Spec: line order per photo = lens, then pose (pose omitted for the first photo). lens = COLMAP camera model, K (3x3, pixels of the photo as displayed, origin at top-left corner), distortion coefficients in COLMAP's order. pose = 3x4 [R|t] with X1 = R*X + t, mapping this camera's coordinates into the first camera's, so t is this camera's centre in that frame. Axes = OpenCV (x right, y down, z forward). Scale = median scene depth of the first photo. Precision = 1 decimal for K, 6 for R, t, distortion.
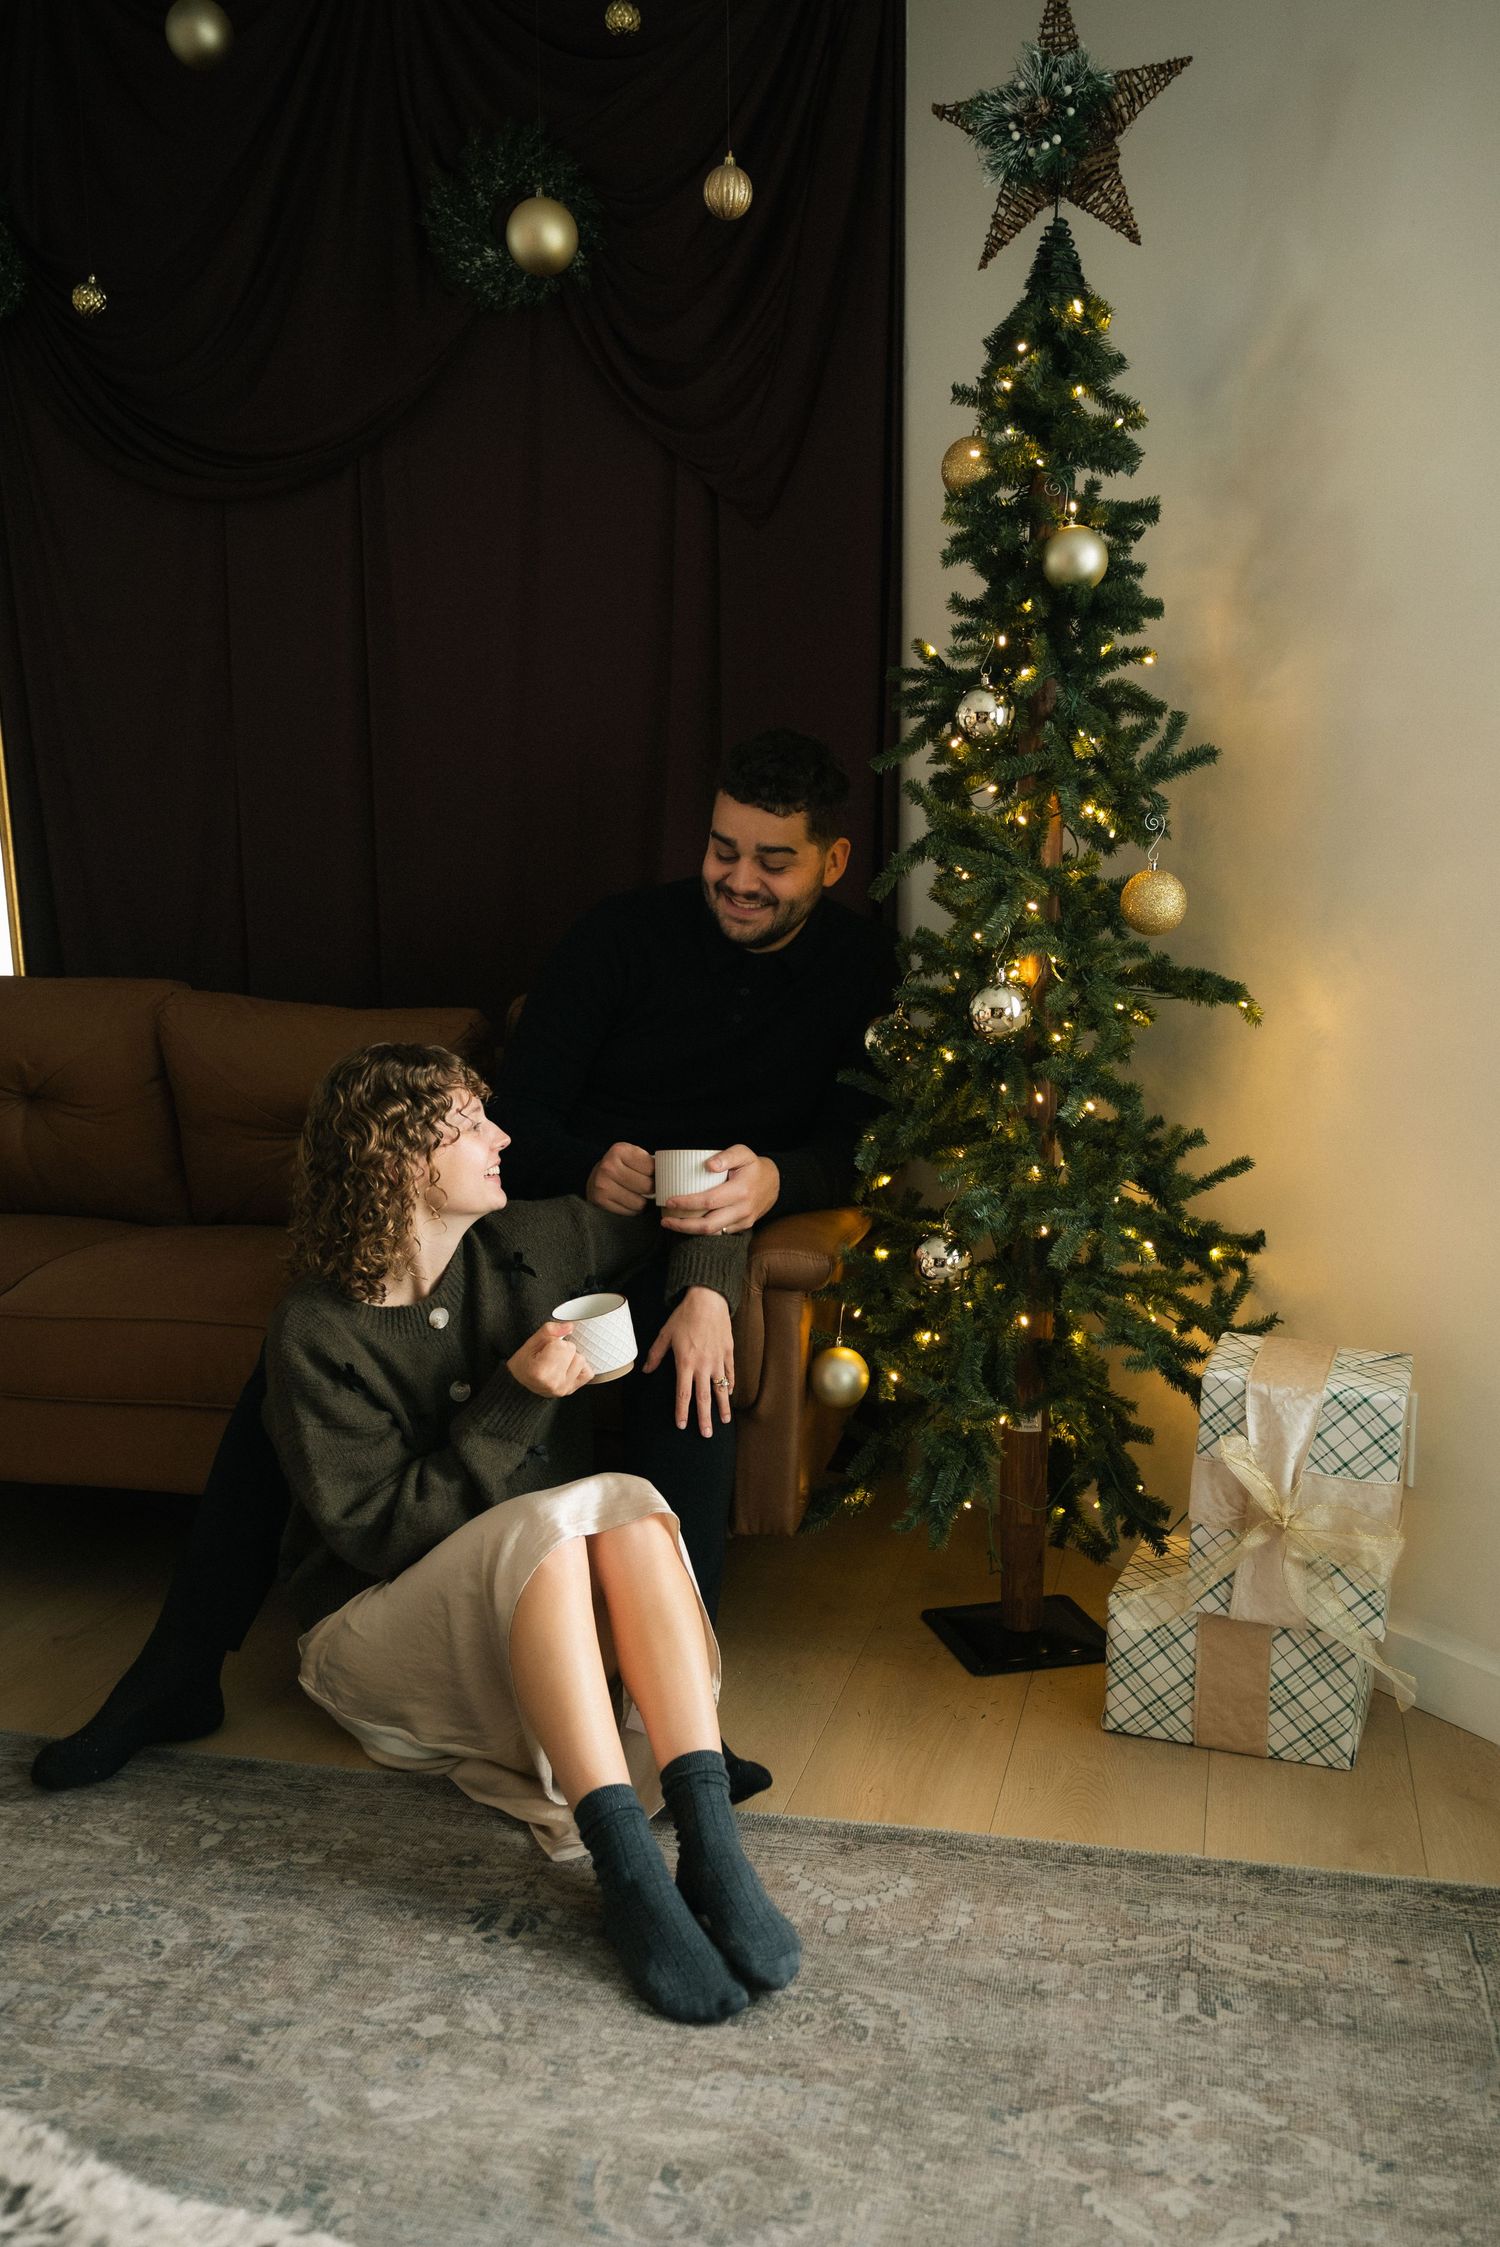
lens RADIAL K [[2001.1, 0, 812.9], [0, 2001.1, 1213.9], [0, 0, 1]] dist [-0.002307, 0.008987]
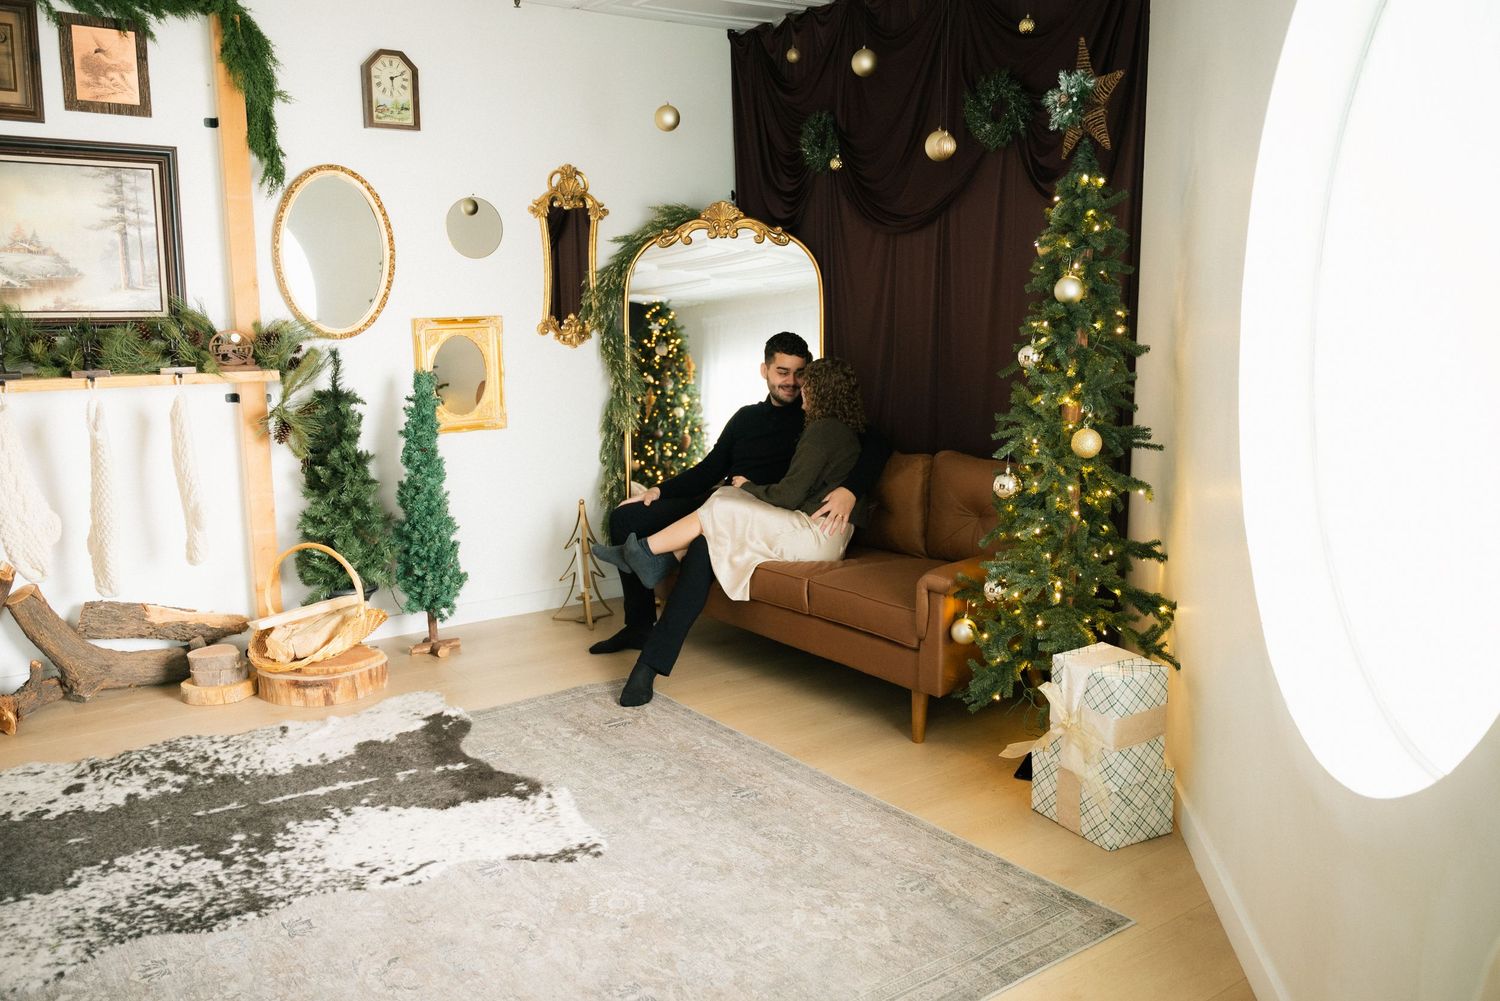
lens RADIAL K [[1213.9, 0, 748.5], [0, 1213.9, 496.4], [0, 0, 1]] dist [0.005759, -0.017307]
pose [[0.751048, 0.100226, -0.652596, 0.792502], [-0.113344, 0.993310, 0.022109, -0.086545], [0.650446, 0.057363, 0.757383, -0.266594]]
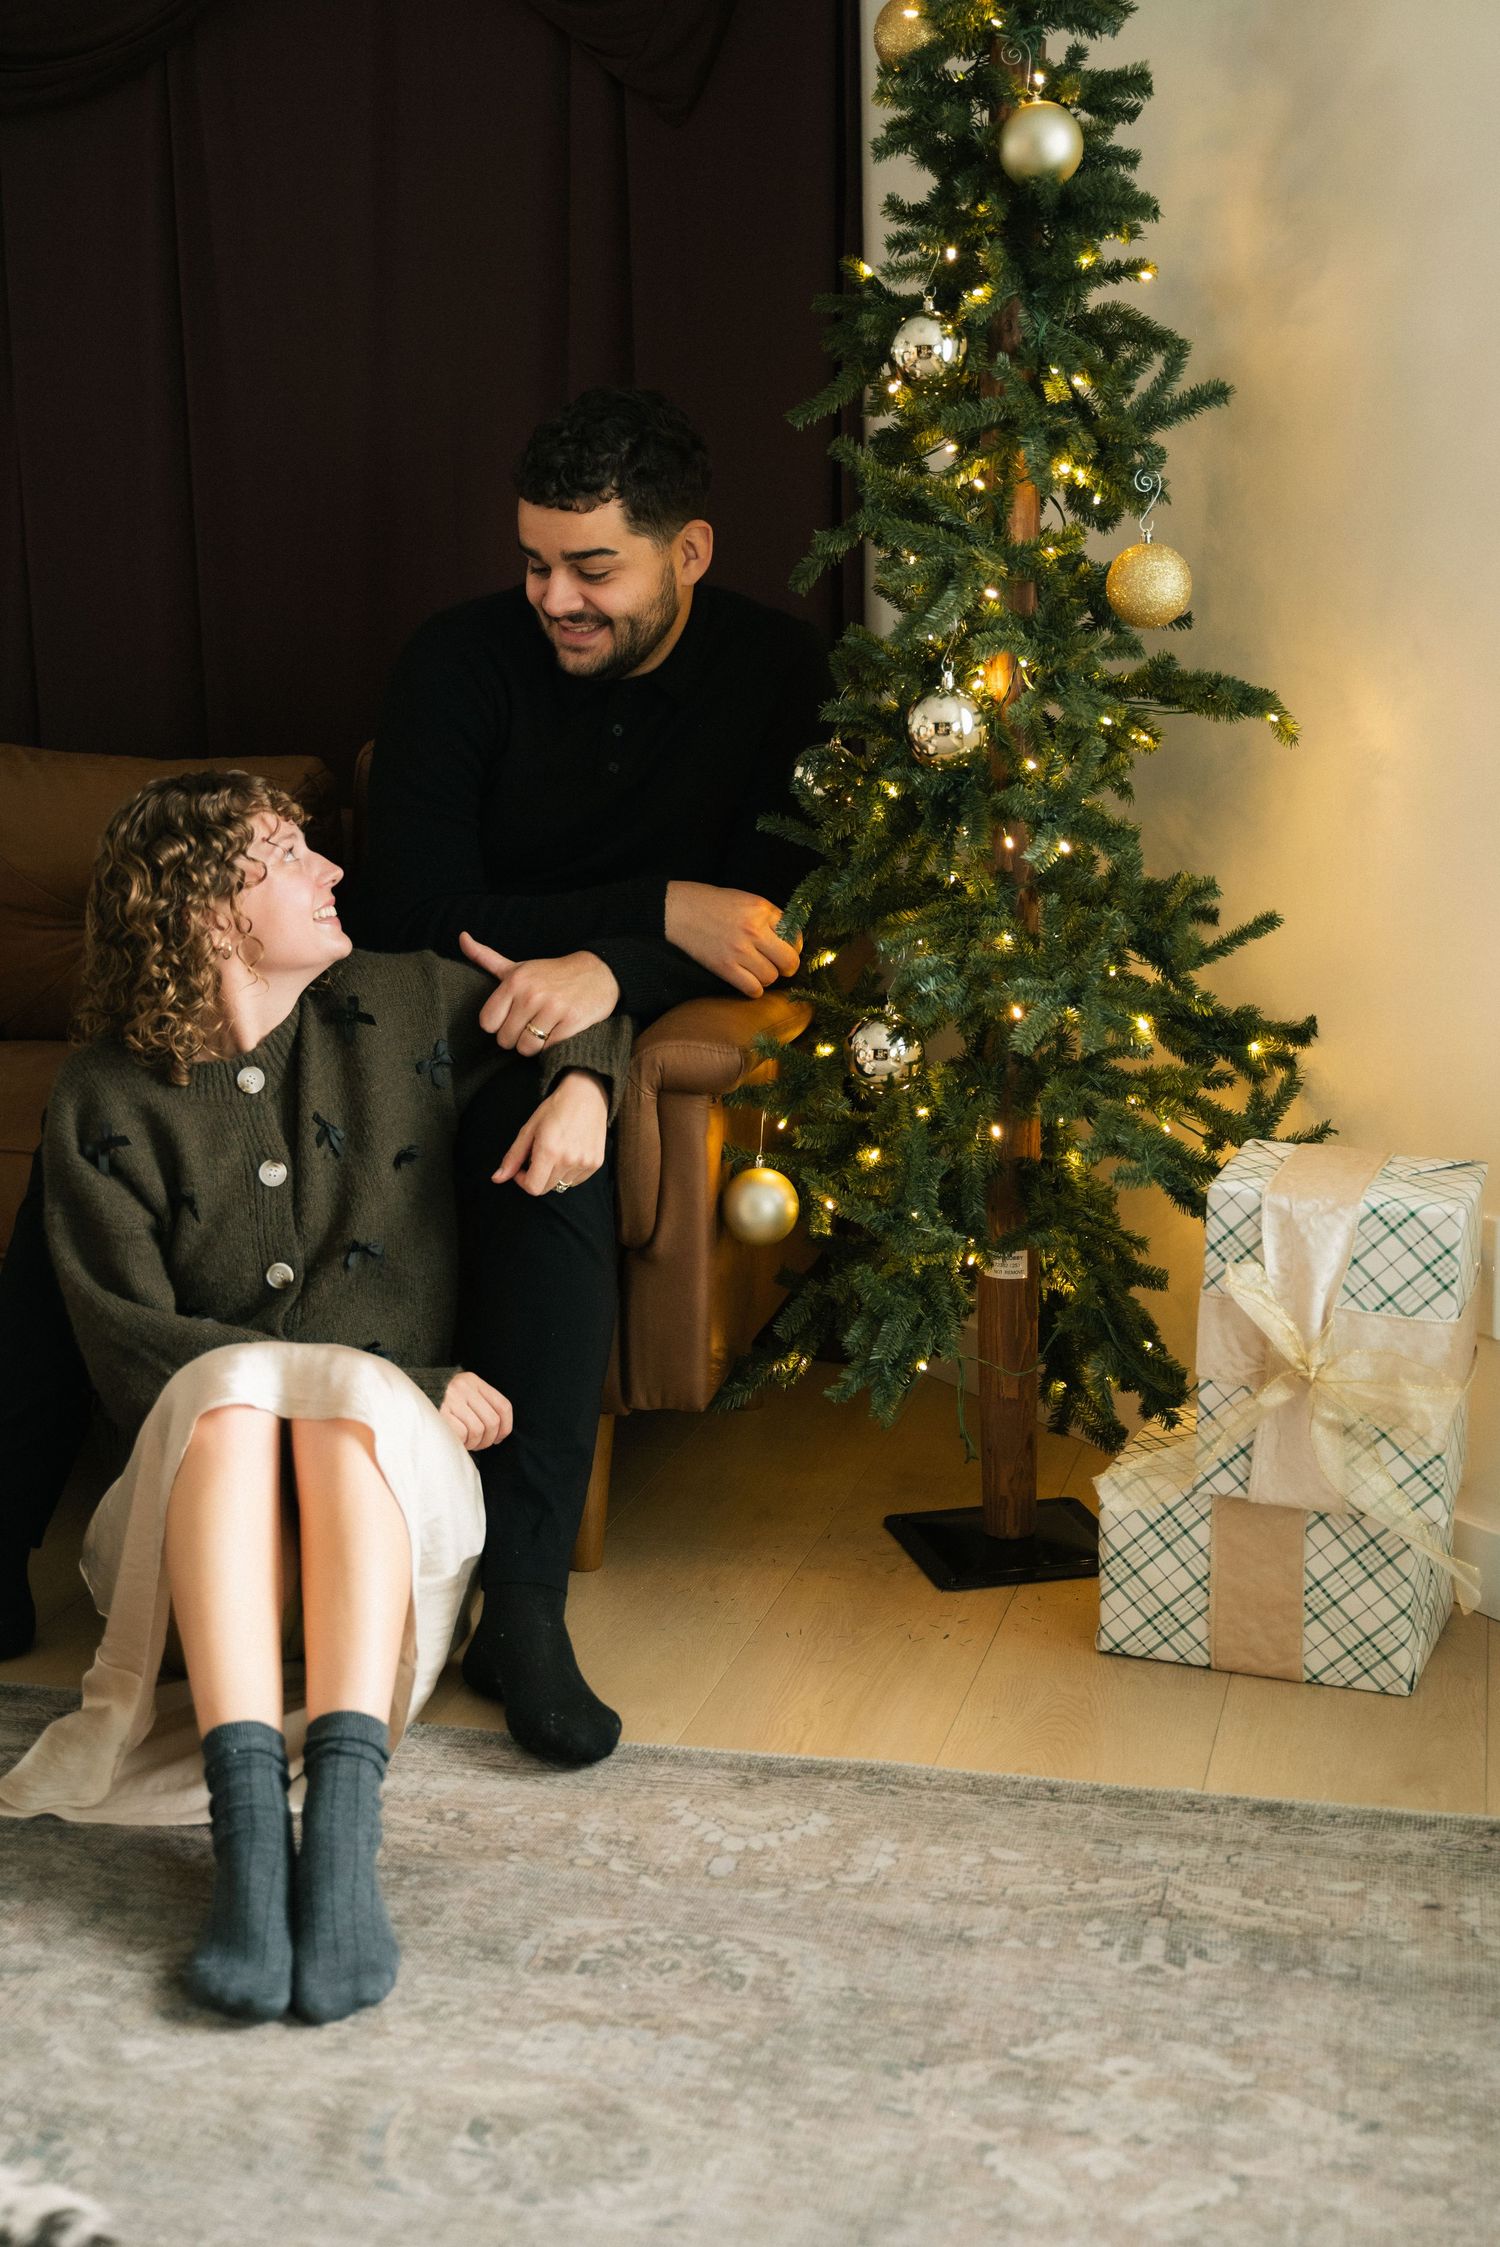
lens RADIAL K [[2730.1, 0, 751.1], [0, 2730.1, 1121.2], [0, 0, 1]] dist [-0.007902, 0.000000]
pose [[0.998789, -0.011280, -0.047891, 0.066372], [0.011781, 0.999879, 0.010177, 0.040615], [0.047771, -0.010729, 0.998801, -0.069353]]
